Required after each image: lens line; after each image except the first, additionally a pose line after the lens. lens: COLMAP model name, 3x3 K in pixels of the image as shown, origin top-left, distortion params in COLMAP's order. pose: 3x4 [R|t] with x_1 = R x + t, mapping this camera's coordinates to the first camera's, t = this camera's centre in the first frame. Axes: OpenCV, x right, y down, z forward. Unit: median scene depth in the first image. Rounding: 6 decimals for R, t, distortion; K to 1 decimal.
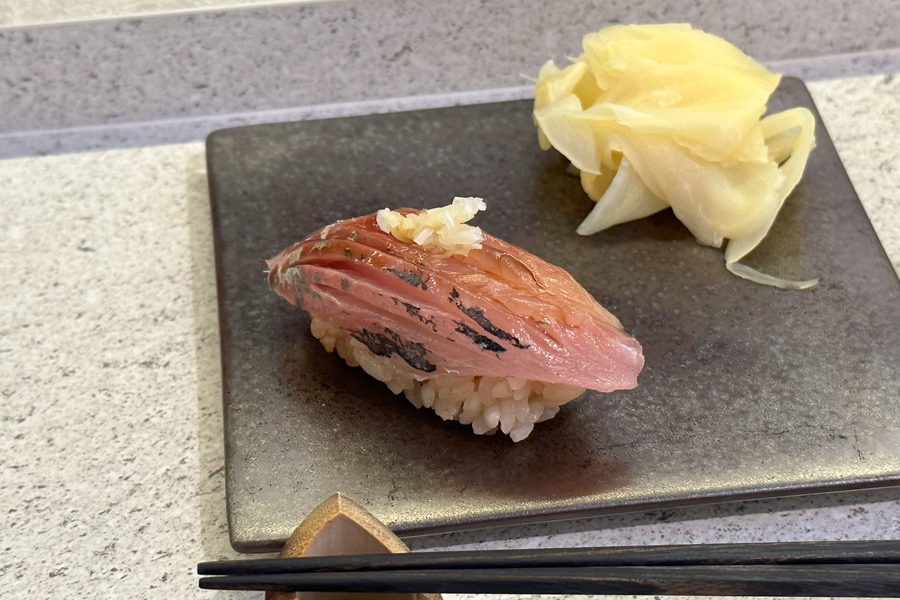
lens RADIAL K [[2107.6, 0, 452.5], [0, 2107.6, 301.3], [0, 0, 1]] dist [0.149683, 0.000000]
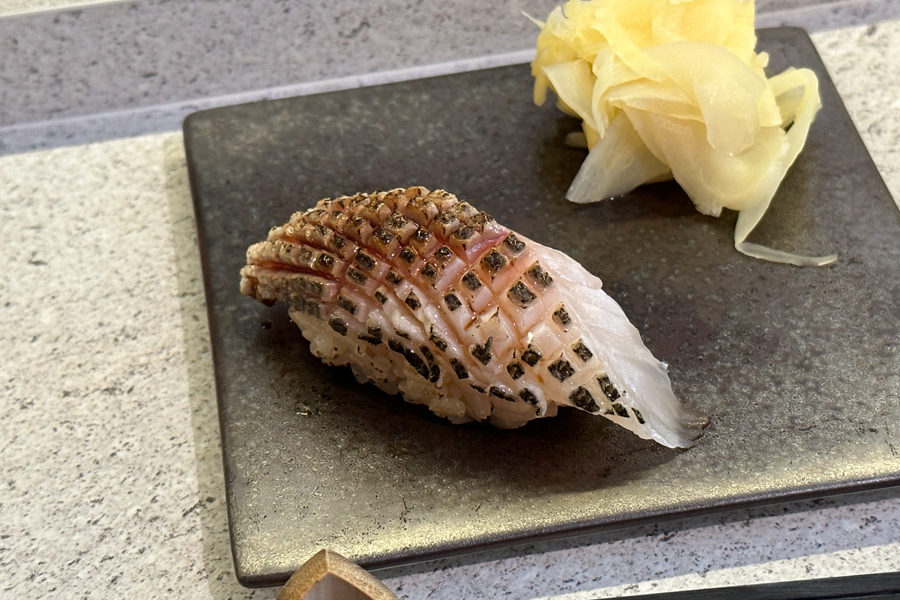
lens RADIAL K [[2107.6, 0, 454.4], [0, 2107.6, 282.1], [0, 0, 1]] dist [0.149683, 0.000000]
pose [[0.998509, -0.050941, 0.019604, -0.006891], [0.049826, 0.997312, 0.053726, -0.060644], [-0.022289, -0.052669, 0.998363, 0.055400]]
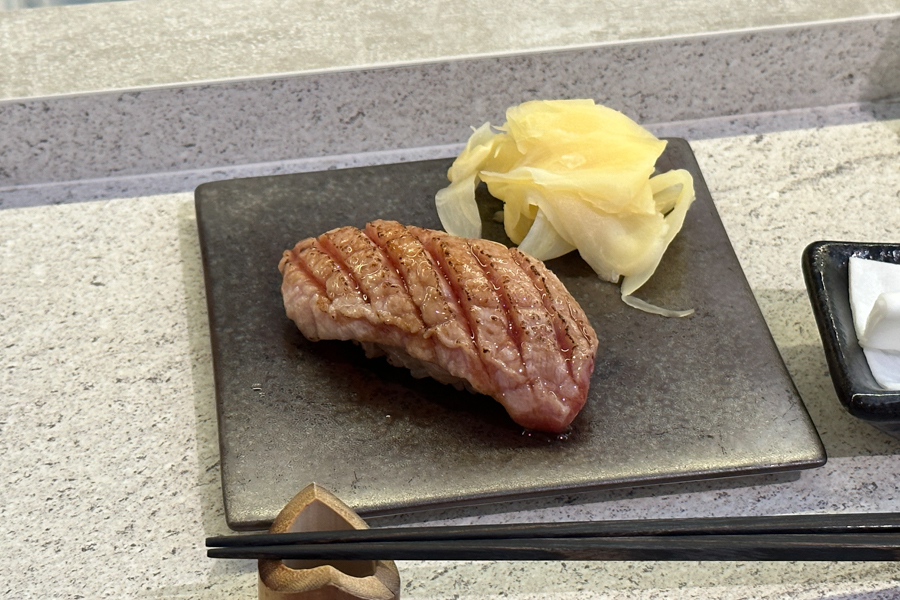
lens RADIAL K [[2107.6, 0, 447.9], [0, 2107.6, 298.4], [0, 0, 1]] dist [0.149683, 0.000000]
pose [[0.999598, -0.003212, 0.028157, -0.006992], [0.003151, 0.999993, 0.002212, -0.019373], [-0.028164, -0.002123, 0.999601, -0.230045]]
